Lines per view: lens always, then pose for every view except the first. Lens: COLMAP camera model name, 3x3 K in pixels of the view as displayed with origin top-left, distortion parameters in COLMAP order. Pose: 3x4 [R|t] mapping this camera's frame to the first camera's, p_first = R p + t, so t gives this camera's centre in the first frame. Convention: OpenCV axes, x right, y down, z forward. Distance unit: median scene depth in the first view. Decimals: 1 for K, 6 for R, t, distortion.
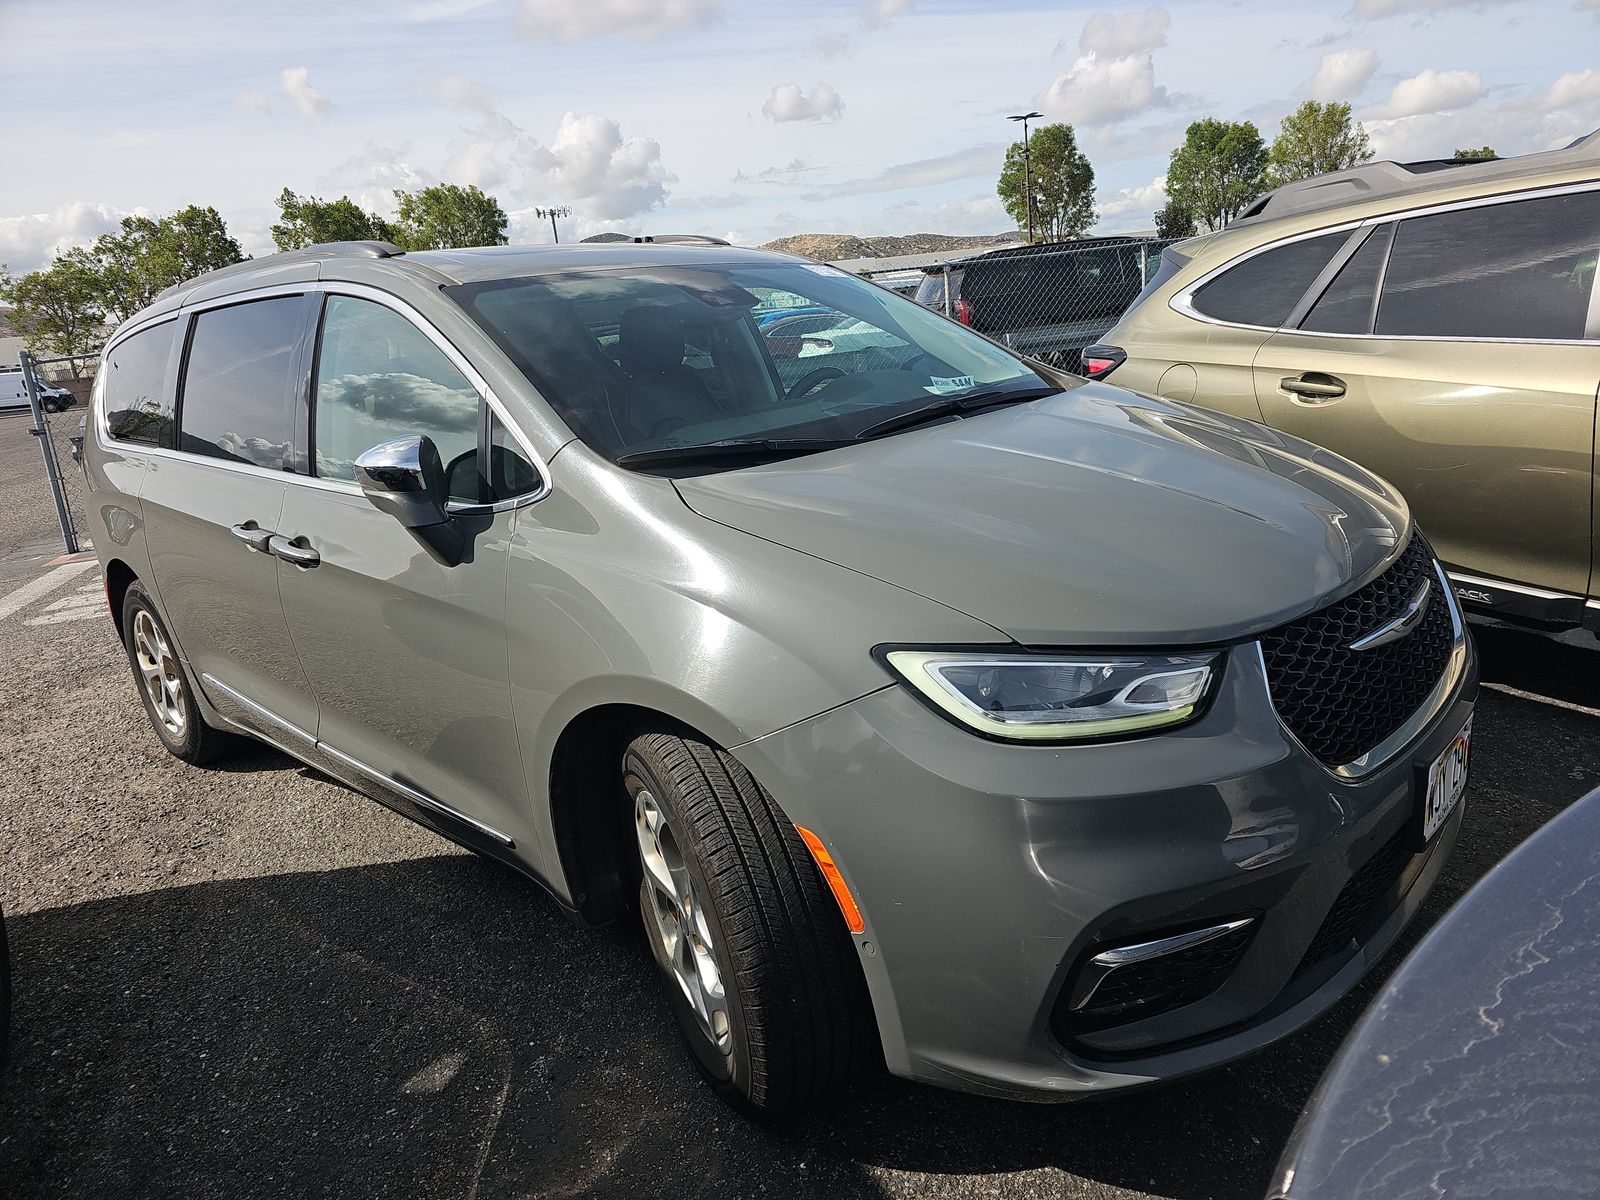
lens RADIAL K [[1073.6, 0, 795.2], [0, 1073.6, 613.5], [0, 0, 1]] dist [0.039384, -0.036904]
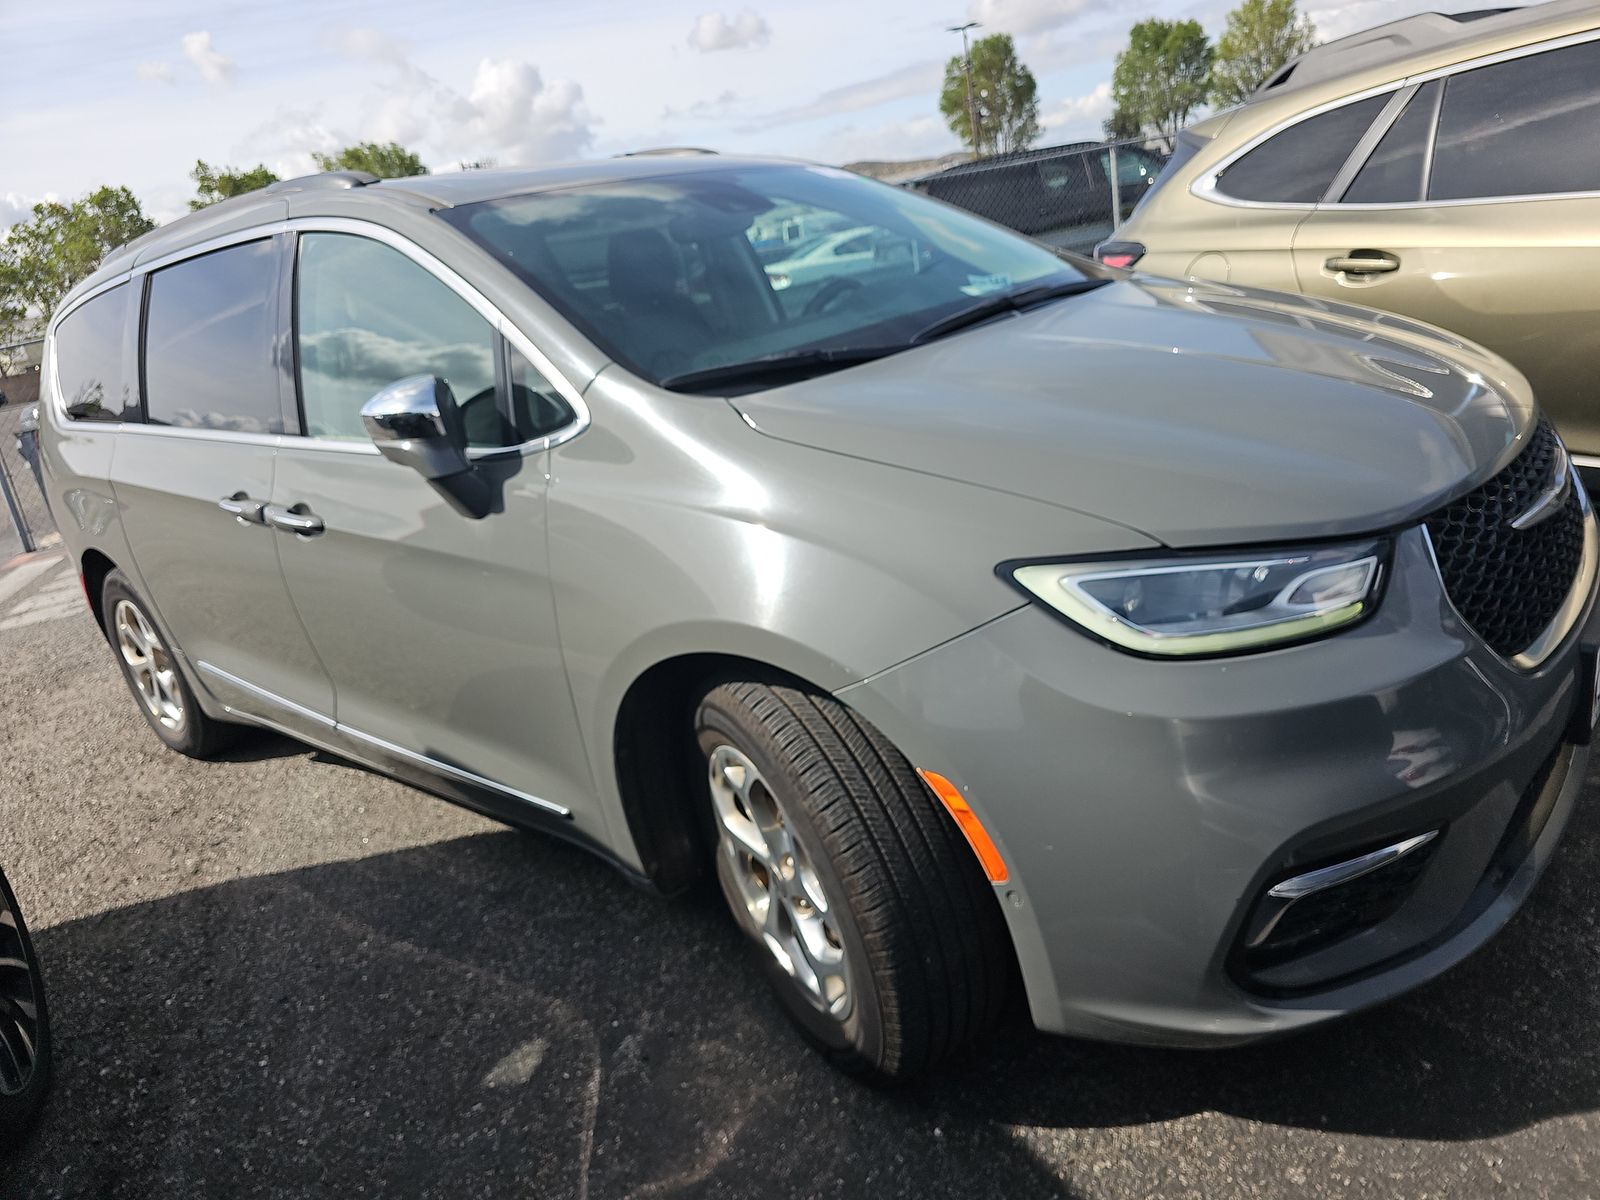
lens RADIAL K [[1049.5, 0, 733.7], [0, 1049.5, 636.9], [0, 0, 1]] dist [0.026460, -0.036668]
pose [[0.996999, -0.076570, 0.011365, -0.112295], [0.075727, 0.995209, 0.061834, 0.014949], [-0.016045, -0.060788, 0.998022, 0.098360]]
